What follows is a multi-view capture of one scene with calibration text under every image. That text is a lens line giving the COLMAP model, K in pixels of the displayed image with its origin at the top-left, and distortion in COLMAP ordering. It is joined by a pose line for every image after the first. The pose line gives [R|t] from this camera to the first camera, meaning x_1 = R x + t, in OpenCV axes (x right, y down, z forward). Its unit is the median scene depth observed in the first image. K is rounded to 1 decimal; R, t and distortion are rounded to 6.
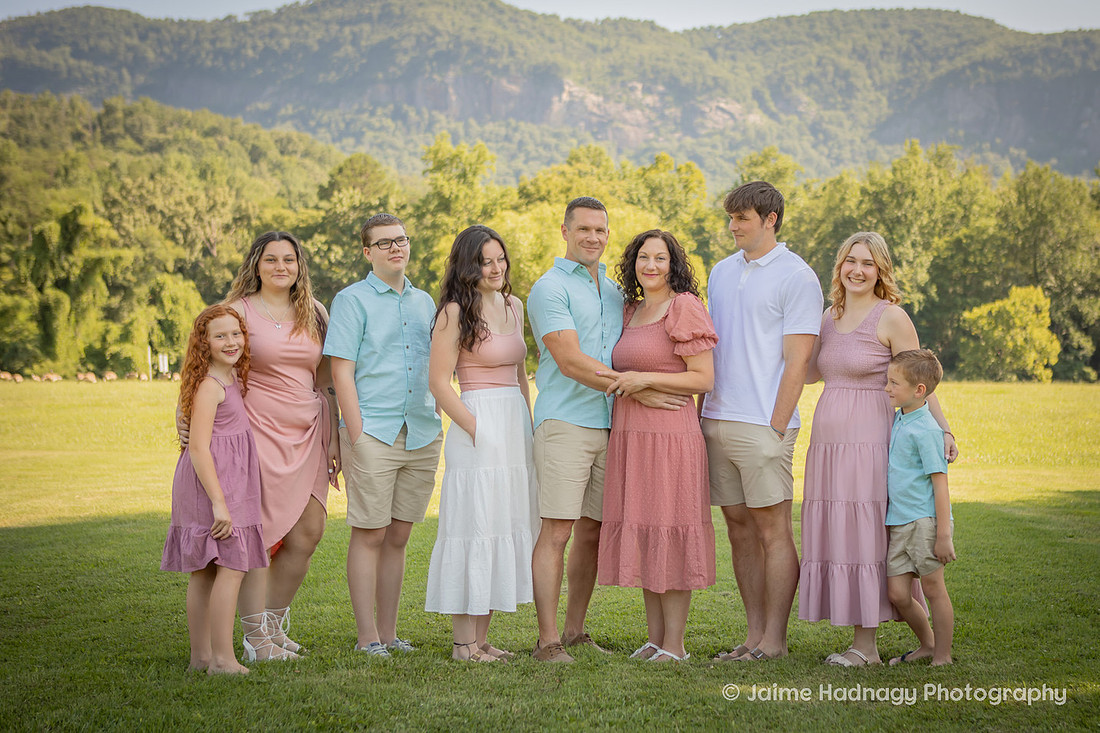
lens RADIAL K [[1613.1, 0, 651.4], [0, 1613.1, 392.0], [0, 0, 1]] dist [-0.010834, 0.066172]
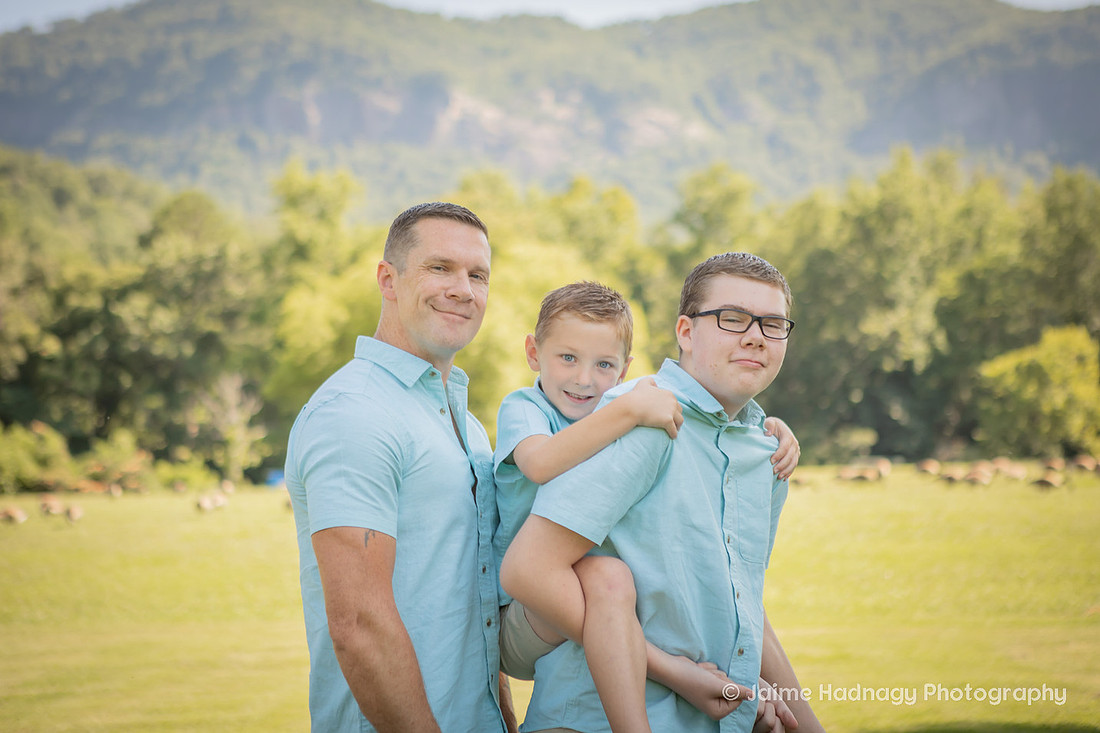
lens RADIAL K [[2178.9, 0, 553.4], [0, 2178.9, 350.5], [0, 0, 1]] dist [0.147104, 0.107383]
pose [[0.999316, -0.035878, -0.008921, 0.000299], [0.035232, 0.997310, -0.064270, 0.003718], [0.011203, 0.063912, 0.997893, -0.057952]]
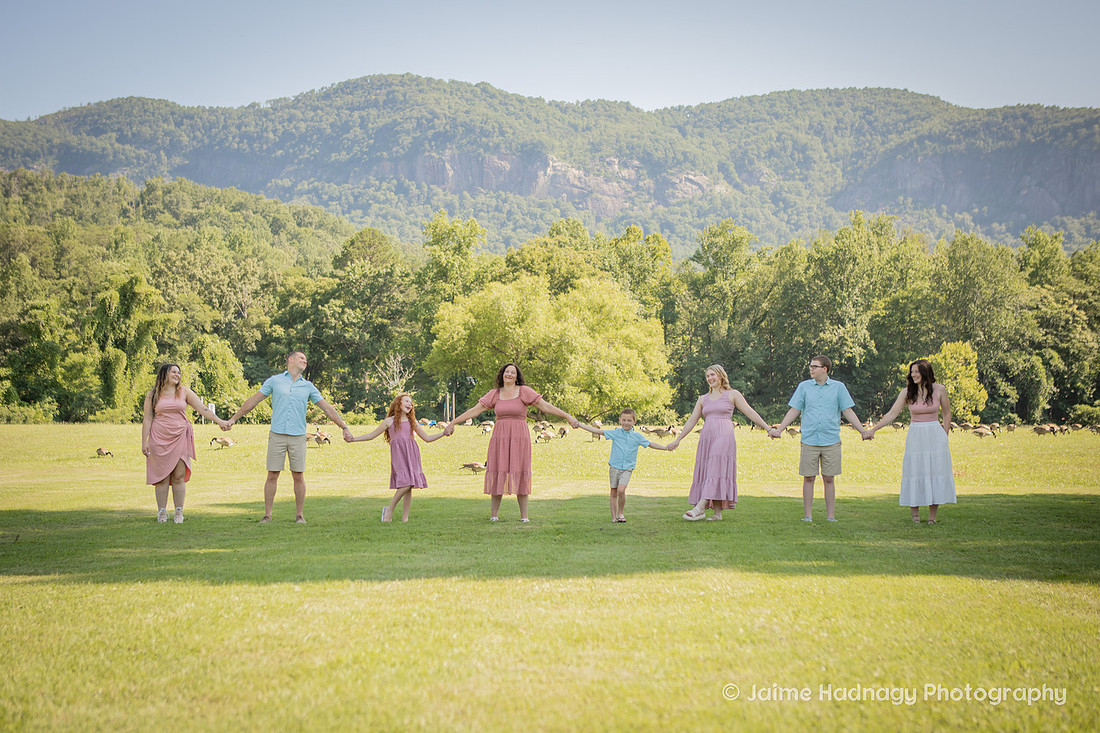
lens RADIAL K [[1352.9, 0, 531.5], [0, 1352.9, 380.9], [0, 0, 1]] dist [-0.019084, 0.037579]
pose [[0.998070, -0.002082, -0.062068, -0.007531], [-0.000357, 0.999229, -0.039268, -0.001302], [0.062102, 0.039214, 0.997299, 0.067264]]
